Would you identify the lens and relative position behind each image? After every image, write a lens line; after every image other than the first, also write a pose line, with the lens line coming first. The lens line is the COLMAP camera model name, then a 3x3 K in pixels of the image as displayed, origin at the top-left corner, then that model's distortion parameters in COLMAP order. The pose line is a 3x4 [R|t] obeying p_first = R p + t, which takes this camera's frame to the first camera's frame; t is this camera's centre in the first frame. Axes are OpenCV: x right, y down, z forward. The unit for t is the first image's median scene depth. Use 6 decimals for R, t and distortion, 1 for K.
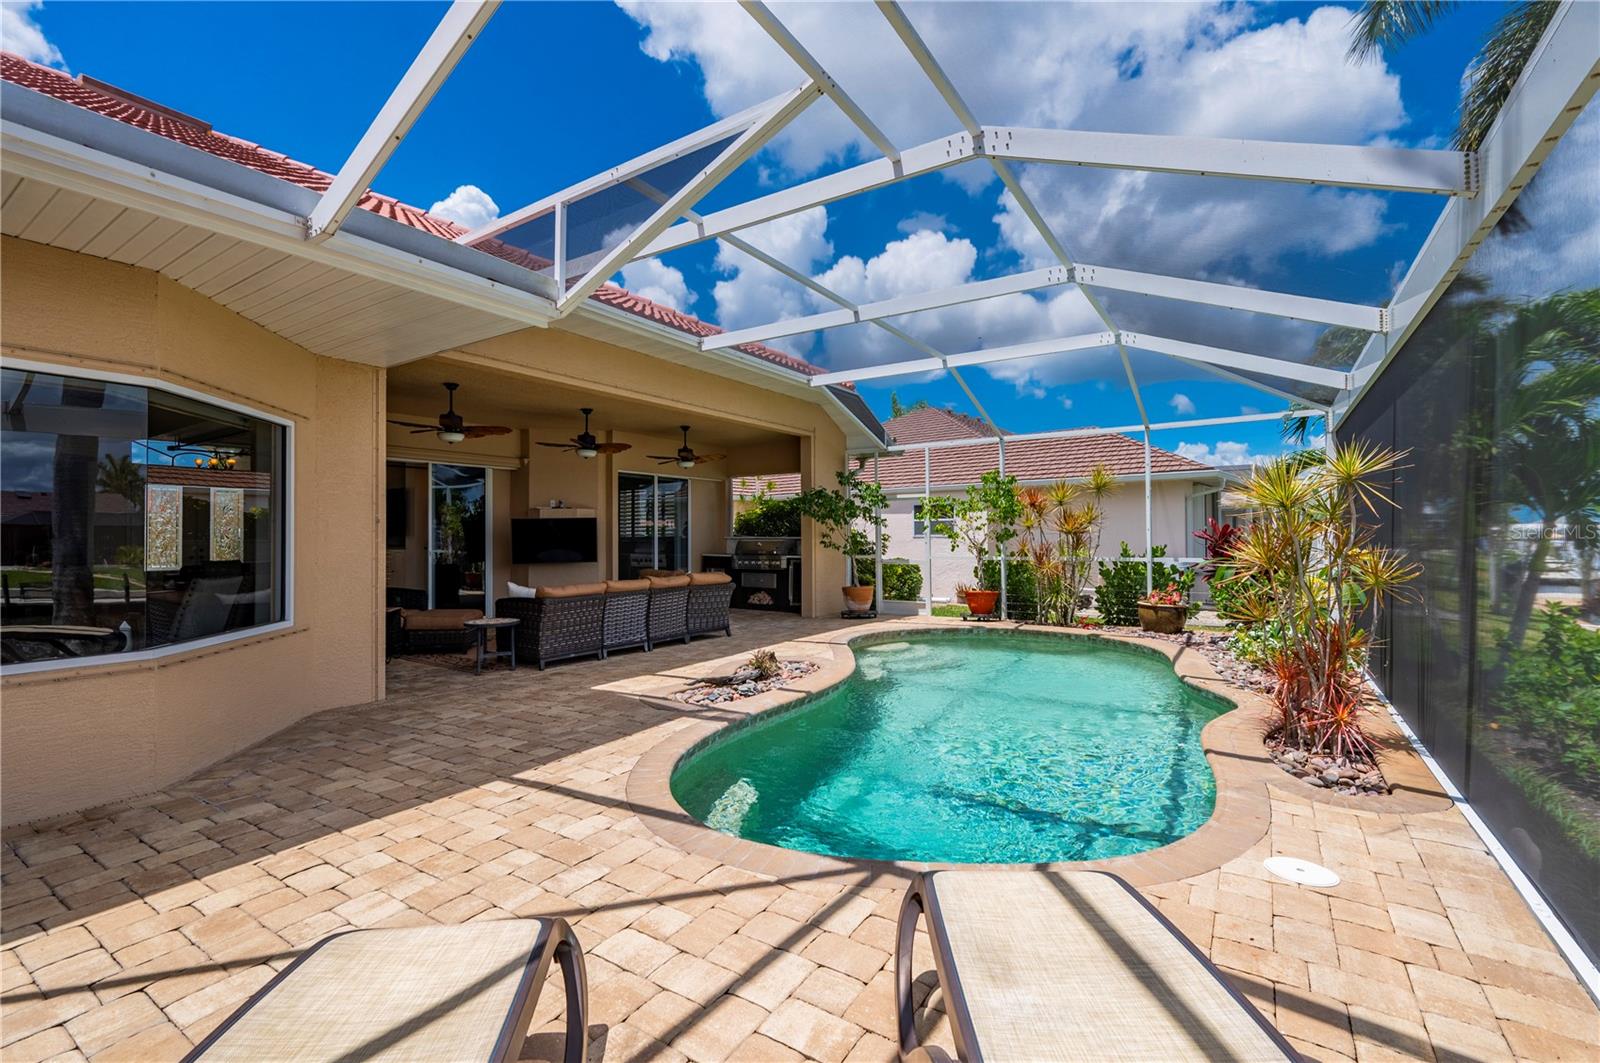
lens RADIAL K [[674.0, 0, 799.9], [0, 674.0, 534.6], [0, 0, 1]] dist [-0.001972, 0.000172]
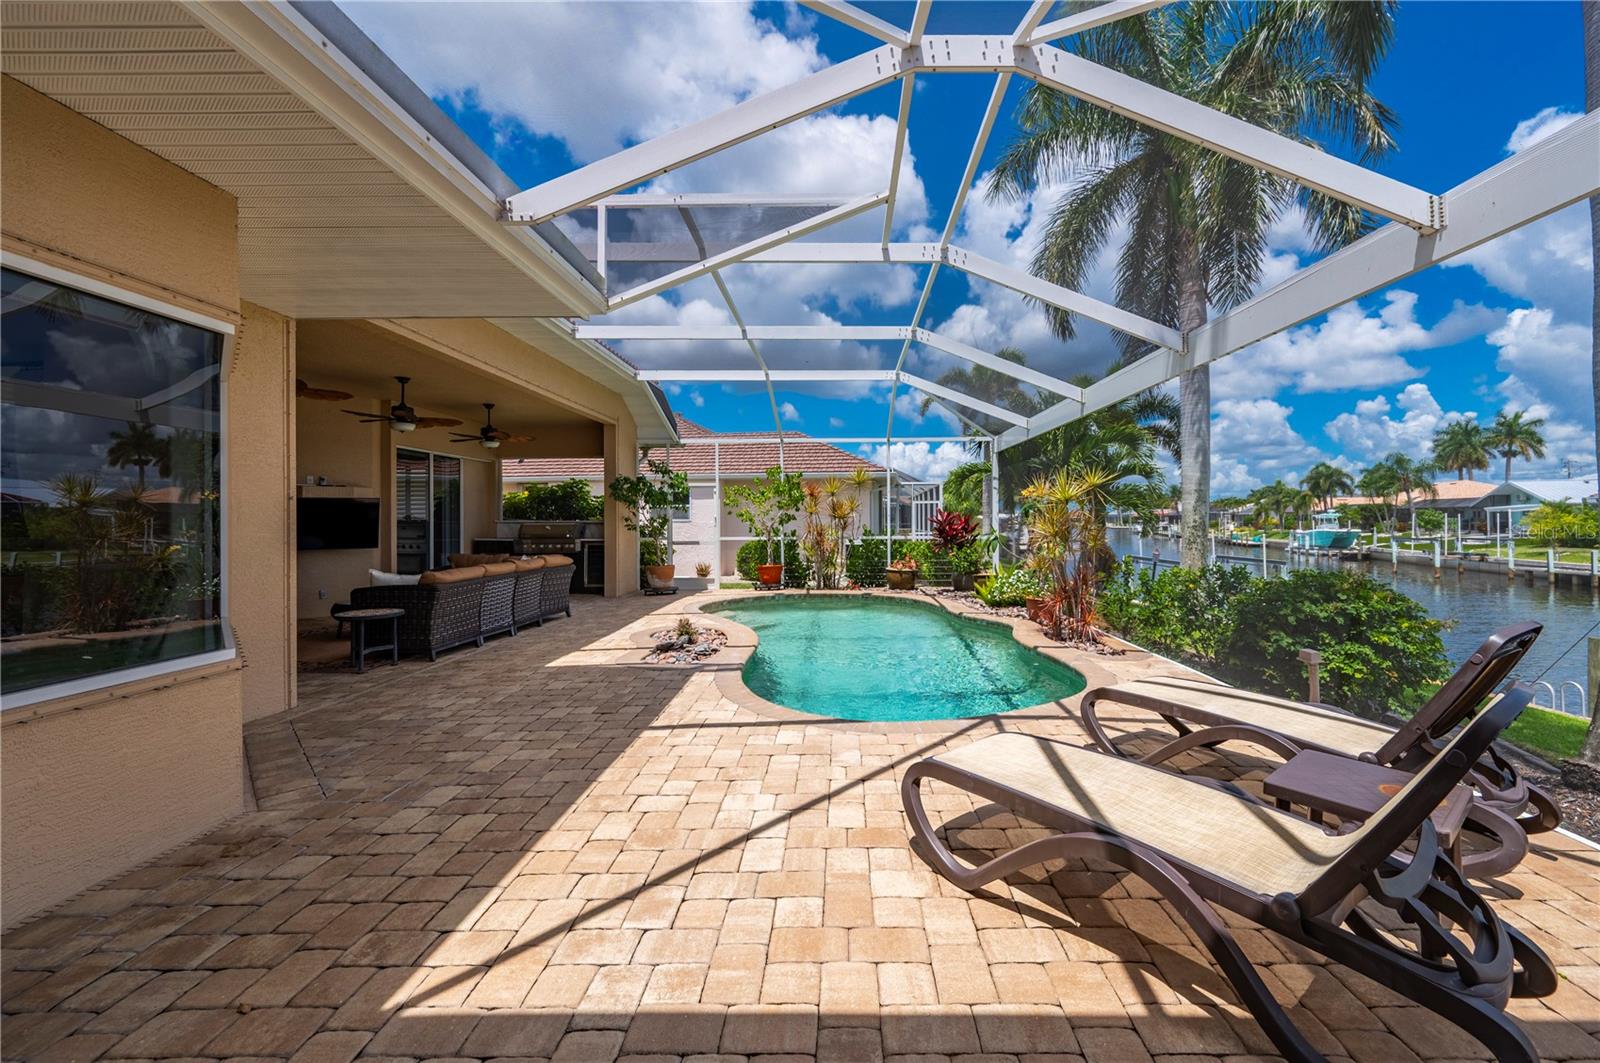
lens RADIAL K [[637.8, 0, 825.3], [0, 637.8, 533.2], [0, 0, 1]] dist [-0.004571, 0.000907]
pose [[0.847122, -0.008421, 0.531332, -0.387773], [-0.002626, 0.999796, 0.020033, 0.004602], [-0.531392, -0.018365, 0.846927, -0.035394]]
